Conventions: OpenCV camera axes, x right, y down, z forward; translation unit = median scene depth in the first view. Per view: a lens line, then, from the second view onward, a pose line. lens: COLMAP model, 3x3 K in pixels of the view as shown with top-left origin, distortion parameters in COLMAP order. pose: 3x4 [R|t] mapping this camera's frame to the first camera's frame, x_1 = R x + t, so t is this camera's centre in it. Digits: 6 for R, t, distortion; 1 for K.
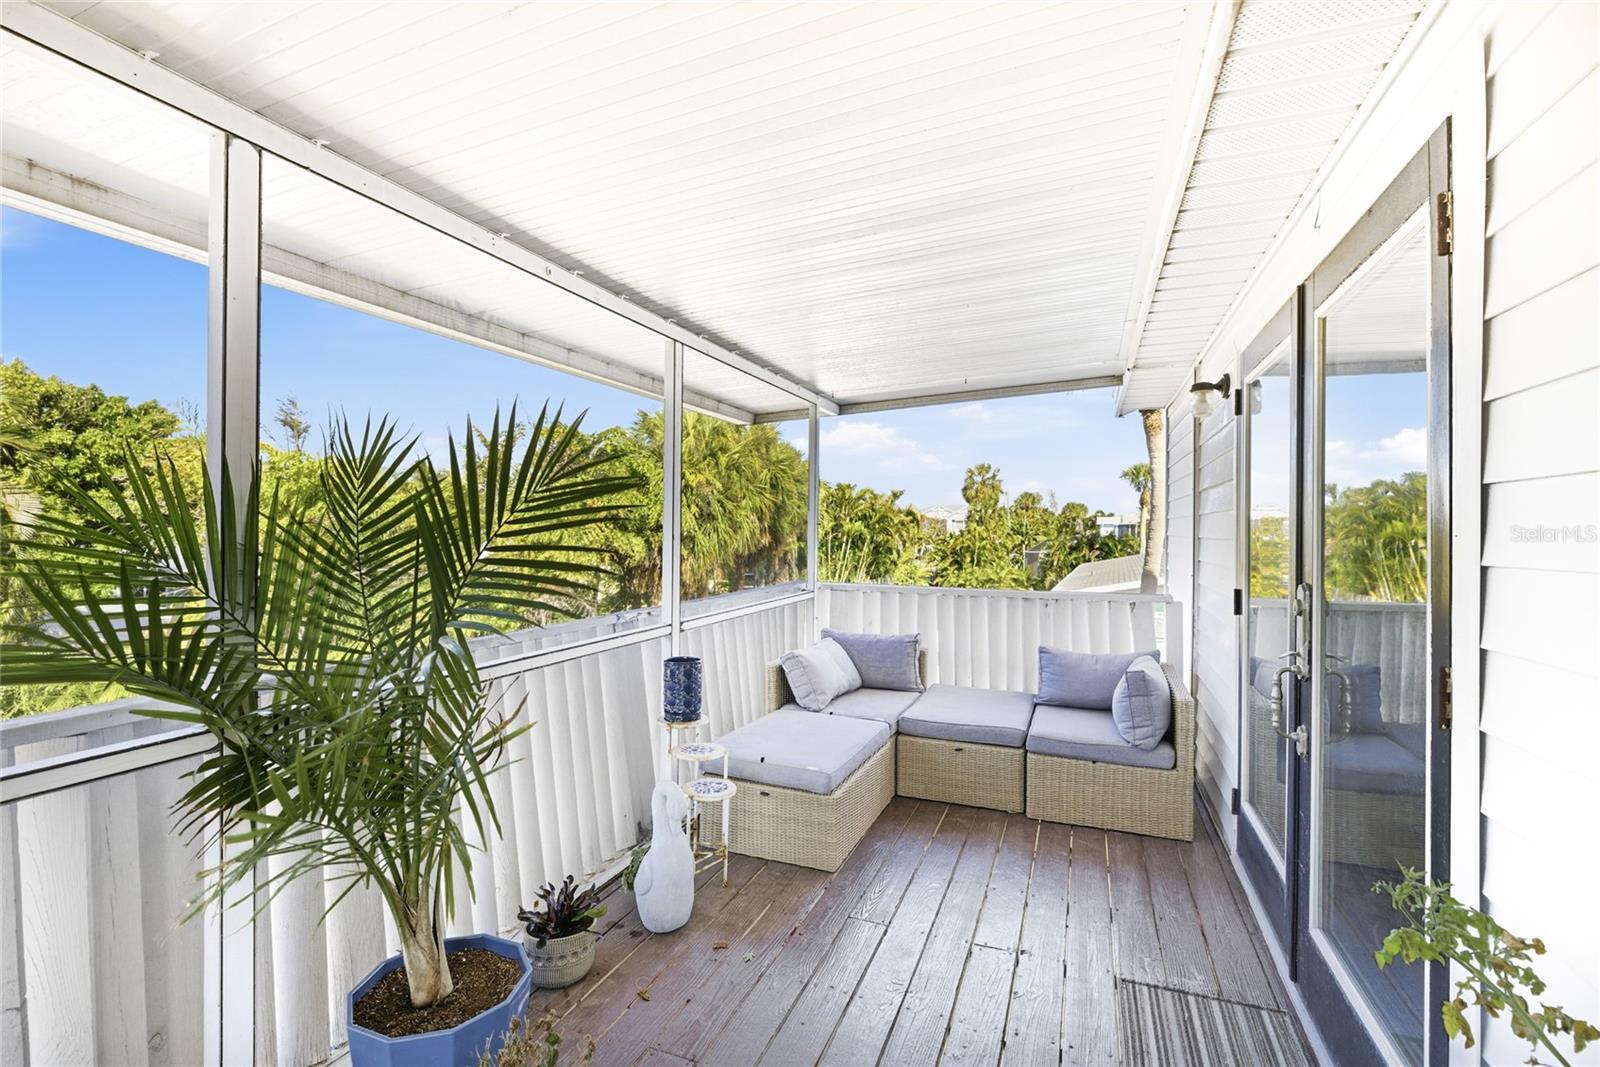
lens RADIAL K [[722.8, 0, 797.6], [0, 722.8, 537.5], [0, 0, 1]] dist [-0.000078, 0.001335]
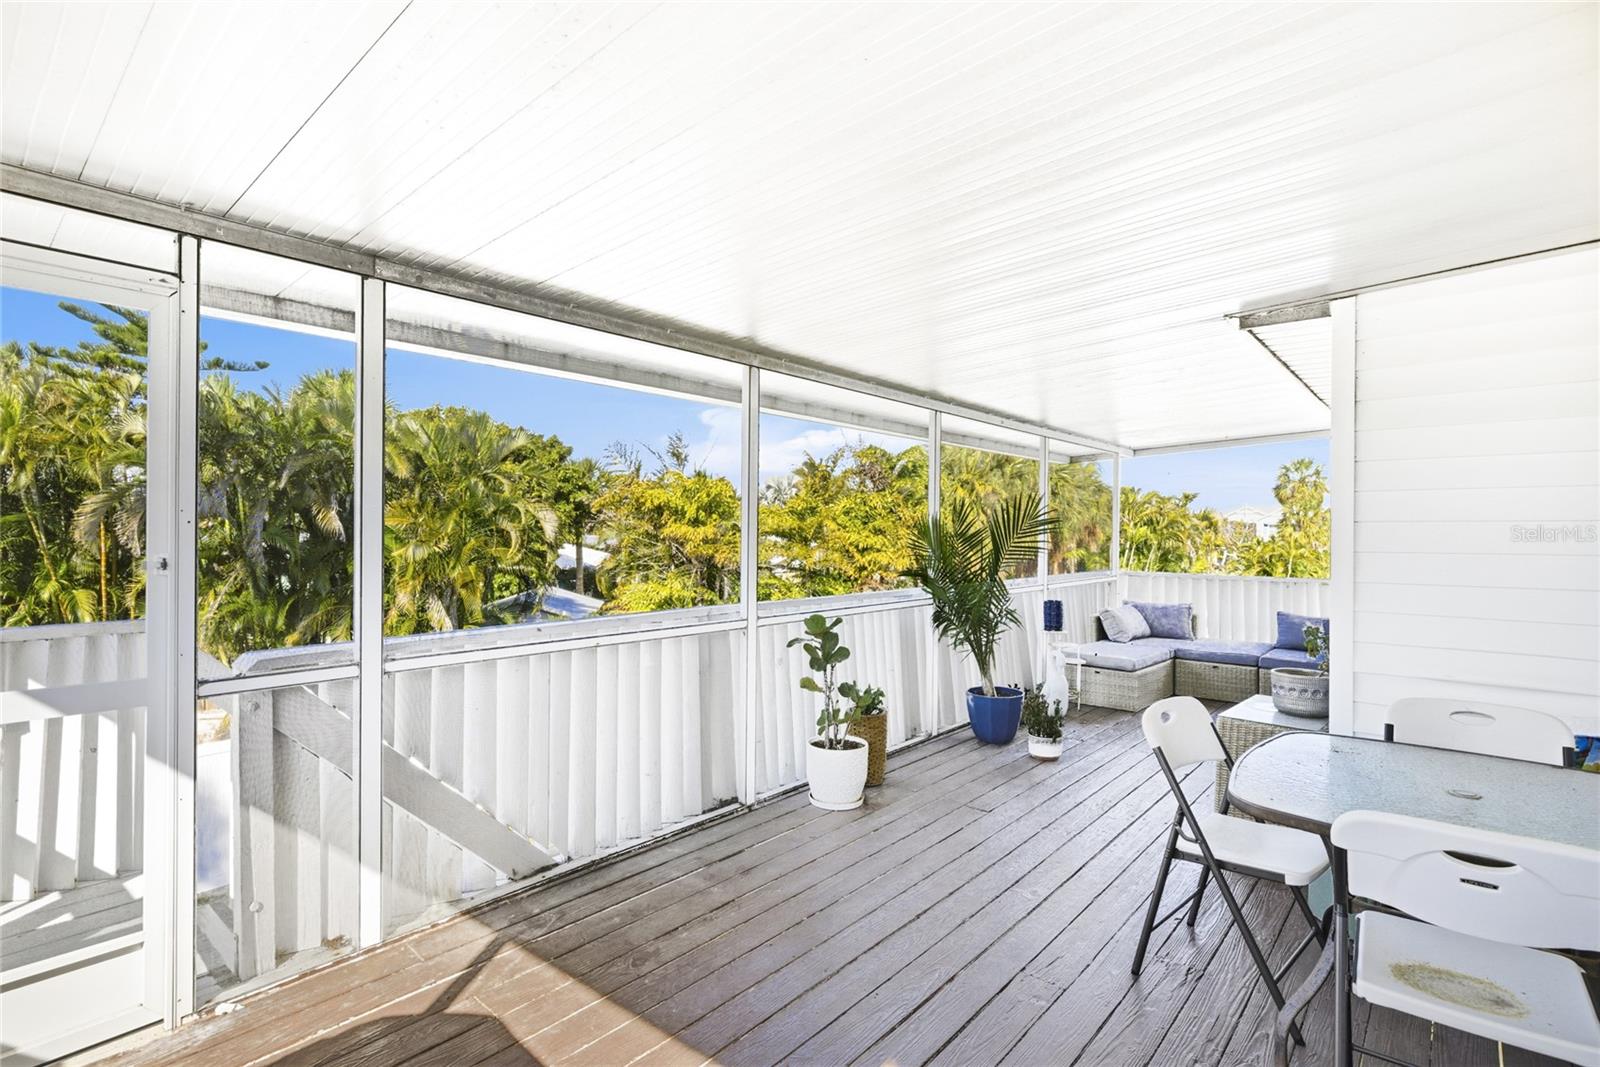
lens RADIAL K [[755.9, 0, 810.0], [0, 755.9, 533.6], [0, 0, 1]] dist [0.000305, -0.000033]
pose [[0.945740, -0.000178, -0.324925, -0.016053], [-0.004067, 0.999915, -0.012385, 0.001655], [0.324899, 0.013035, 0.945659, -0.162614]]
